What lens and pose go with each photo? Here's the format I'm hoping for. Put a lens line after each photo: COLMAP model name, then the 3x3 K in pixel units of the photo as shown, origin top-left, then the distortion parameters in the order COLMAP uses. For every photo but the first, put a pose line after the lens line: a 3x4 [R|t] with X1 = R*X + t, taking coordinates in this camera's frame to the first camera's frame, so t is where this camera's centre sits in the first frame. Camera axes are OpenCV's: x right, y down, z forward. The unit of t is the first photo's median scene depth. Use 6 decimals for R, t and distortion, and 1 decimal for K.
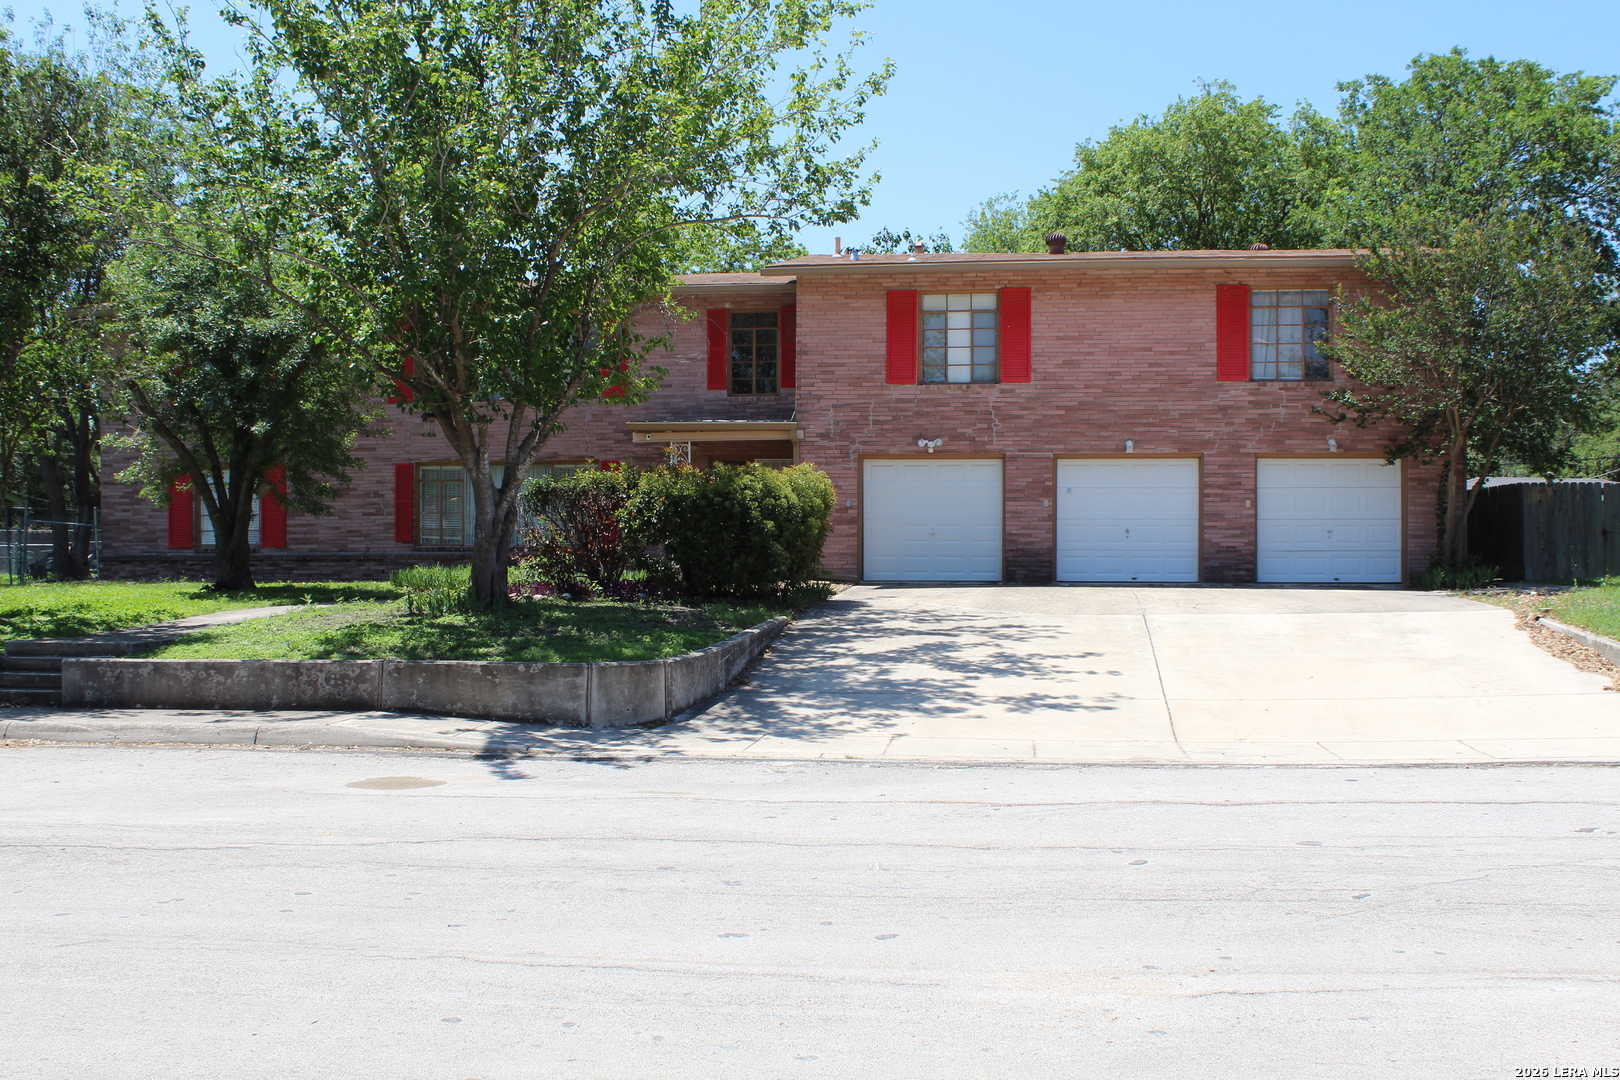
lens RADIAL K [[1636.8, 0, 810.0], [0, 1636.8, 540.0], [0, 0, 1]] dist [-0.114477, 0.025948]
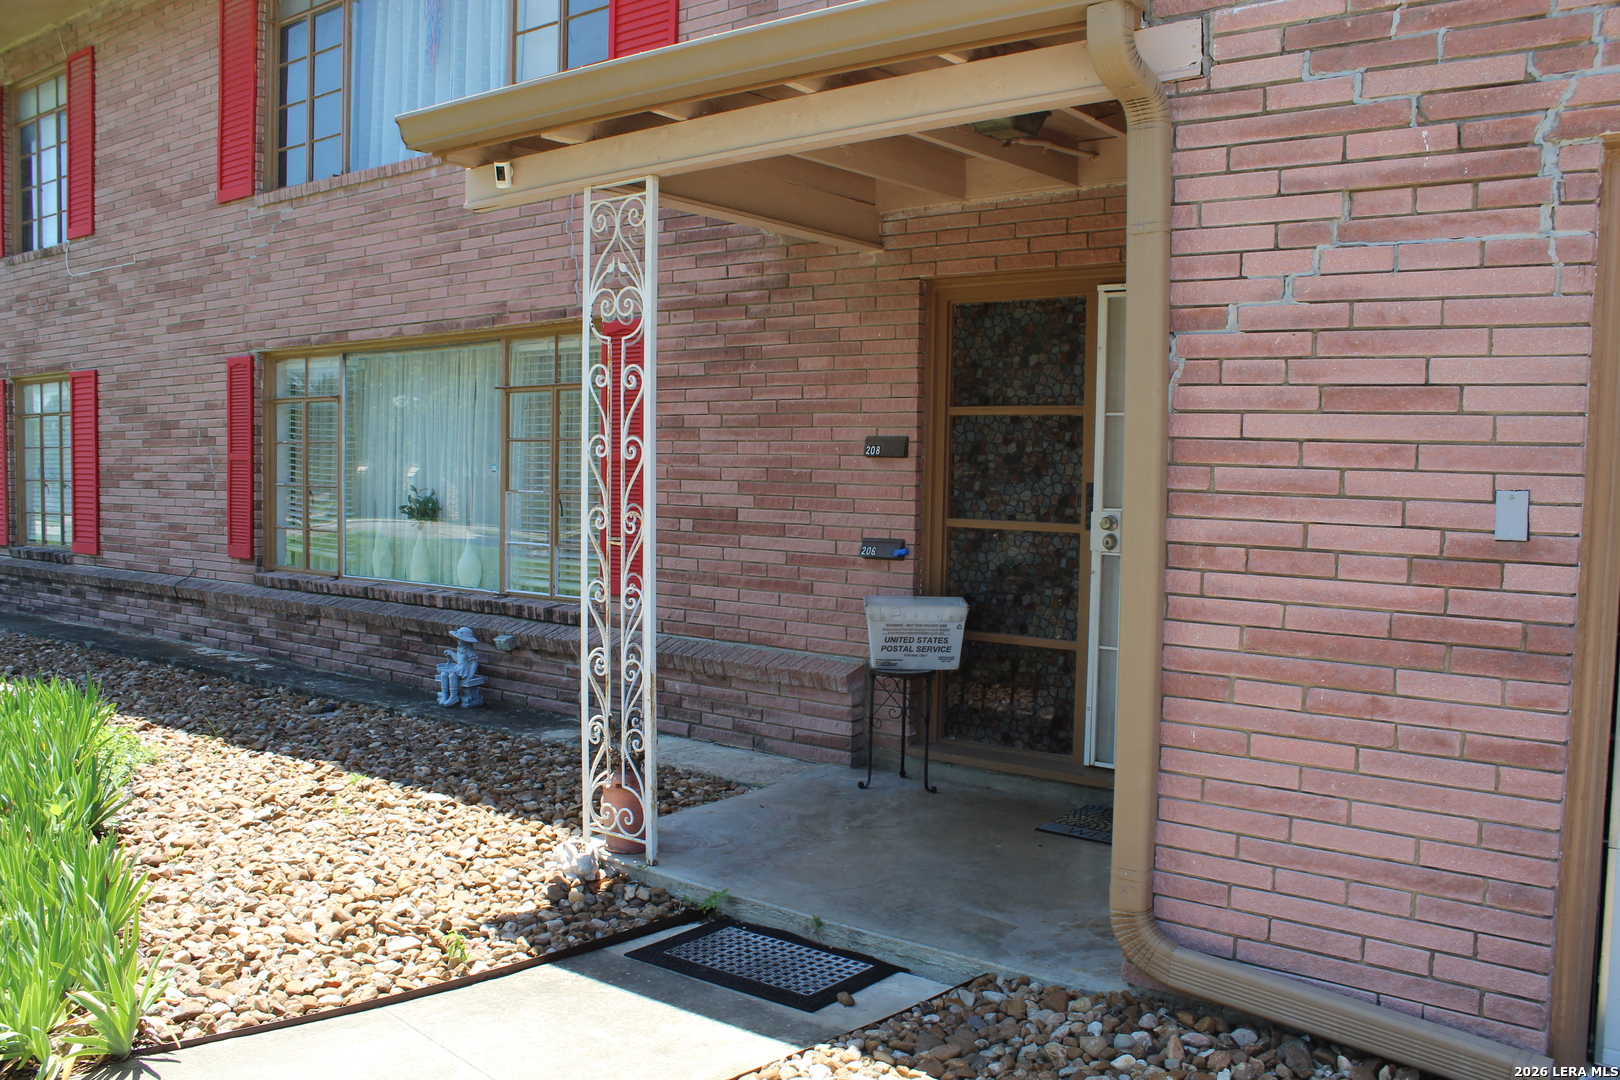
lens RADIAL K [[1351.5, 0, 812.1], [0, 1351.5, 549.4], [0, 0, 1]] dist [-0.168304, 0.153791]
pose [[0.873092, 0.043165, -0.485640, 0.025808], [-0.013518, 0.997833, 0.064387, -0.026117], [0.487368, -0.049651, 0.871784, 0.886311]]
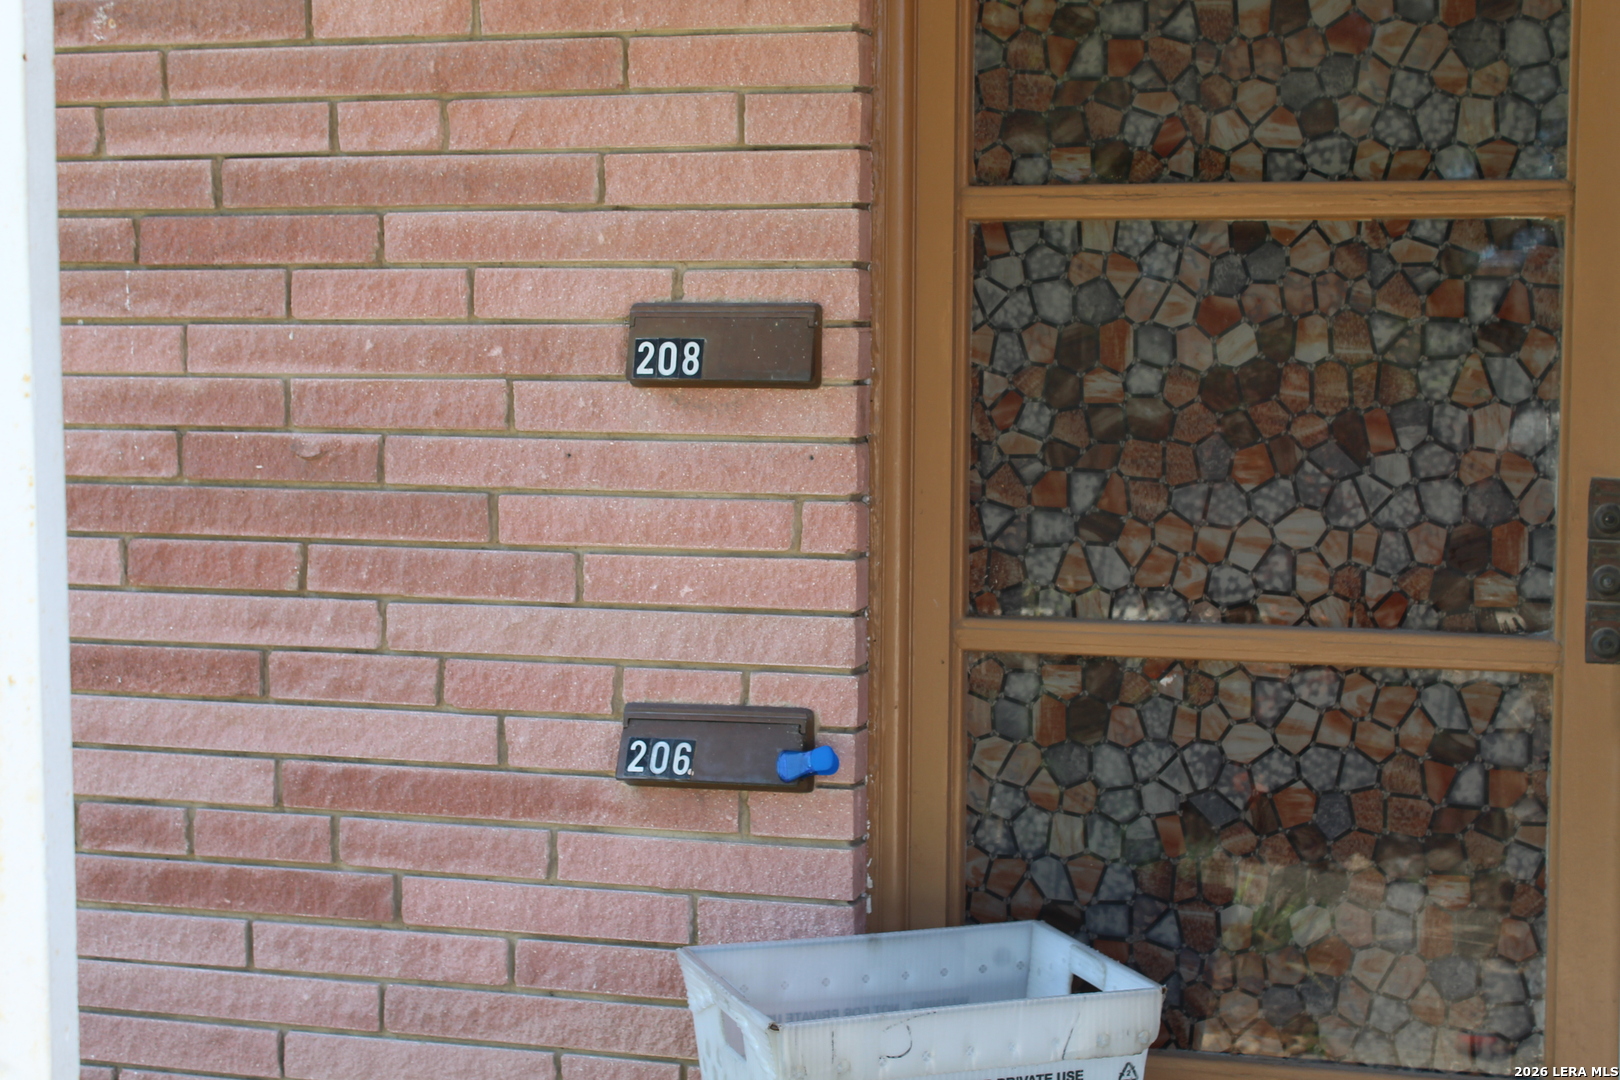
lens RADIAL K [[2614.5, 0, 810.0], [0, 2614.5, 540.0], [0, 0, 1]] dist [-0.011430, 0.006211]
pose [[0.990711, 0.014363, -0.135220, -0.054824], [-0.004510, 0.997330, 0.072890, -0.028694], [0.135906, -0.071604, 0.988131, 0.980599]]
